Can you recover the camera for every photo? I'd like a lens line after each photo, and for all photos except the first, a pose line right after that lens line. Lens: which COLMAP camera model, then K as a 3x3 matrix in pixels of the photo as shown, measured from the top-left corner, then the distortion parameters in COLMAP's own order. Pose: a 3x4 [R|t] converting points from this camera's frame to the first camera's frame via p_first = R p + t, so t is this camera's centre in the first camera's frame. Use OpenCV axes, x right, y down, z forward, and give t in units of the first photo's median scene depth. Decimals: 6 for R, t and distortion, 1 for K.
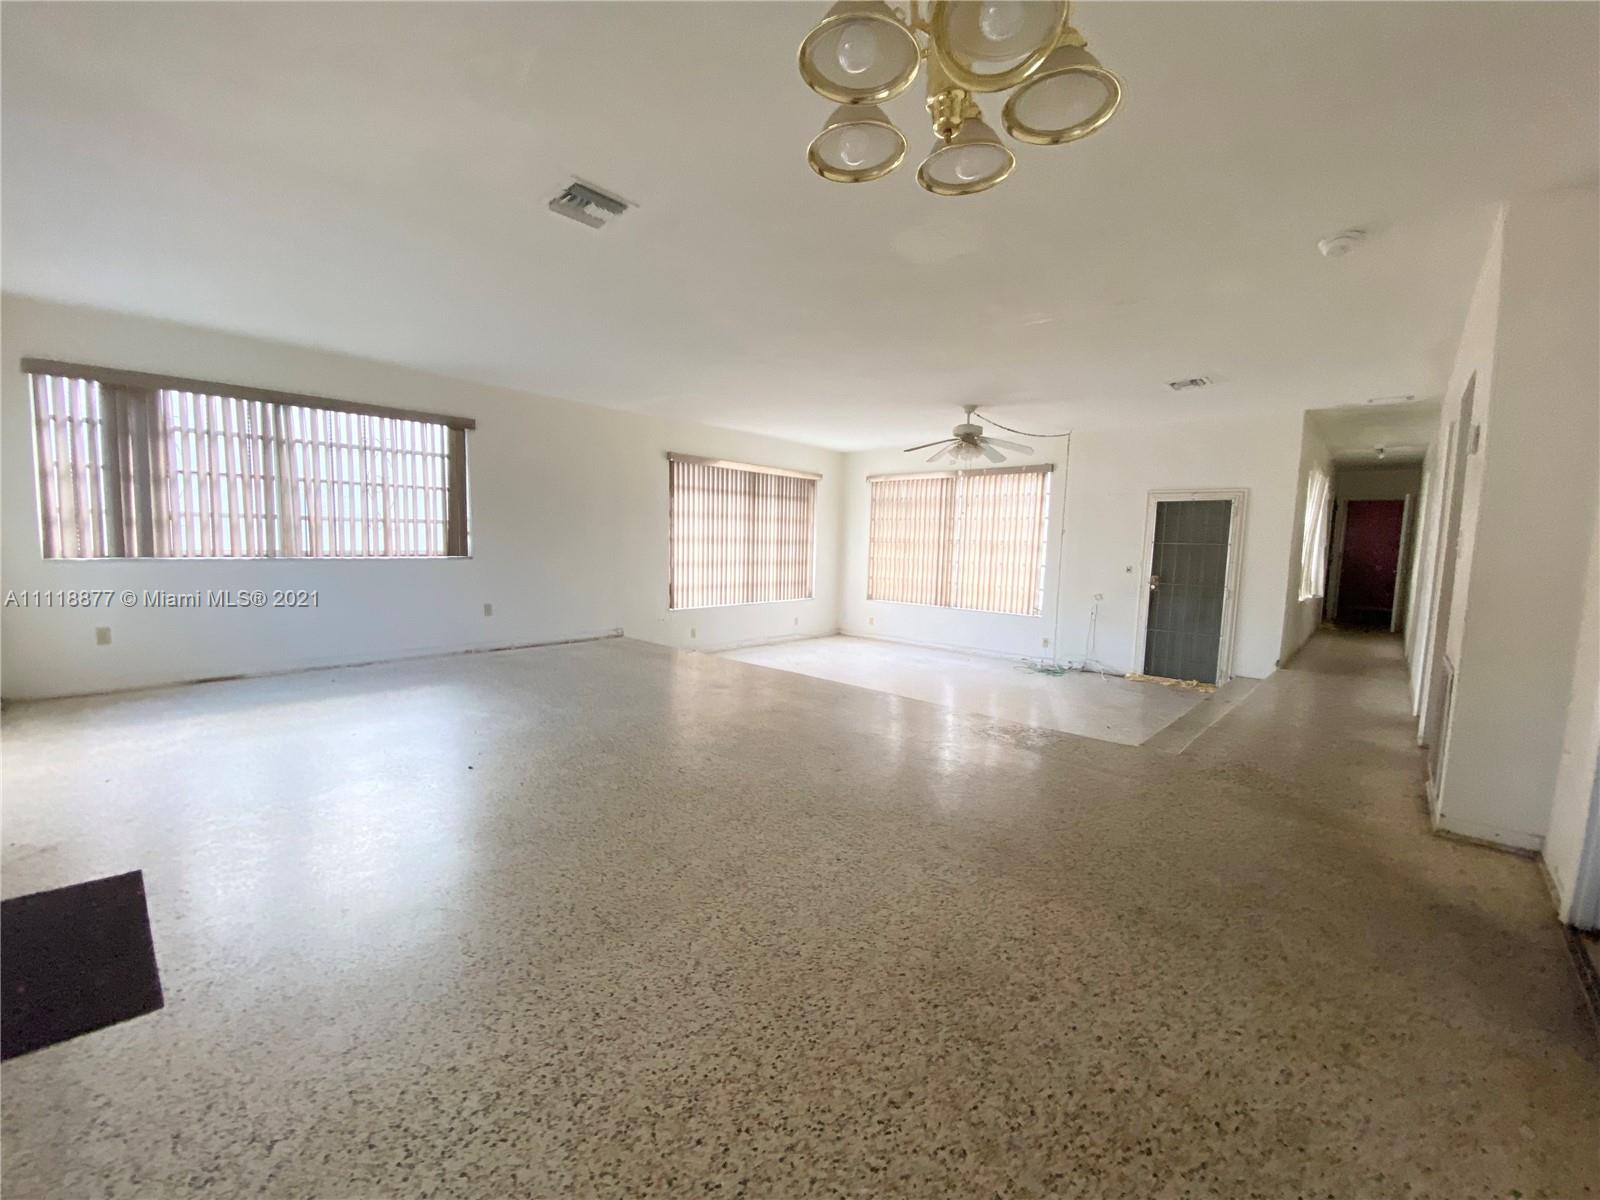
lens RADIAL K [[652.4, 0, 791.4], [0, 652.4, 603.0], [0, 0, 1]] dist [0.001123, -0.009373]
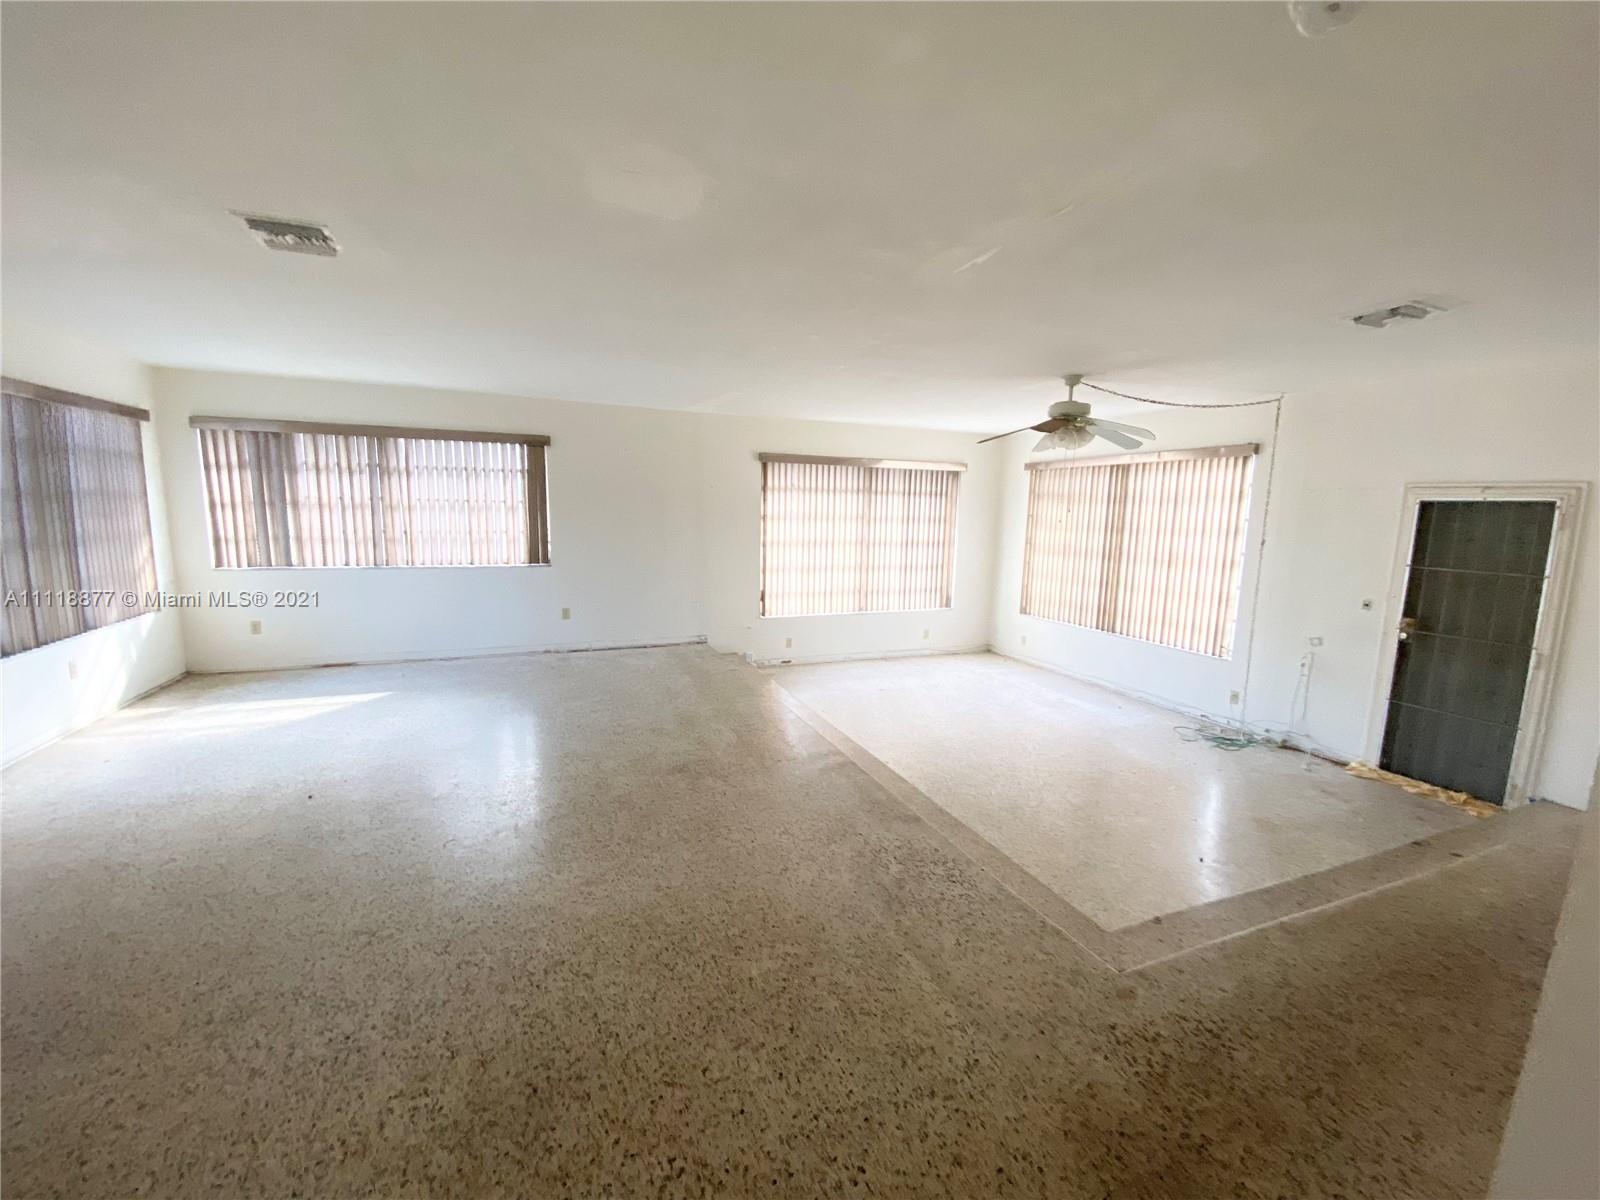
lens RADIAL K [[652.4, 0, 757.6], [0, 652.4, 605.9], [0, 0, 1]] dist [0.001123, -0.009373]
pose [[0.900163, 0.053792, -0.432219, 0.236535], [-0.038579, 0.998291, 0.043896, -0.051737], [0.433841, -0.022839, 0.900700, 0.147016]]
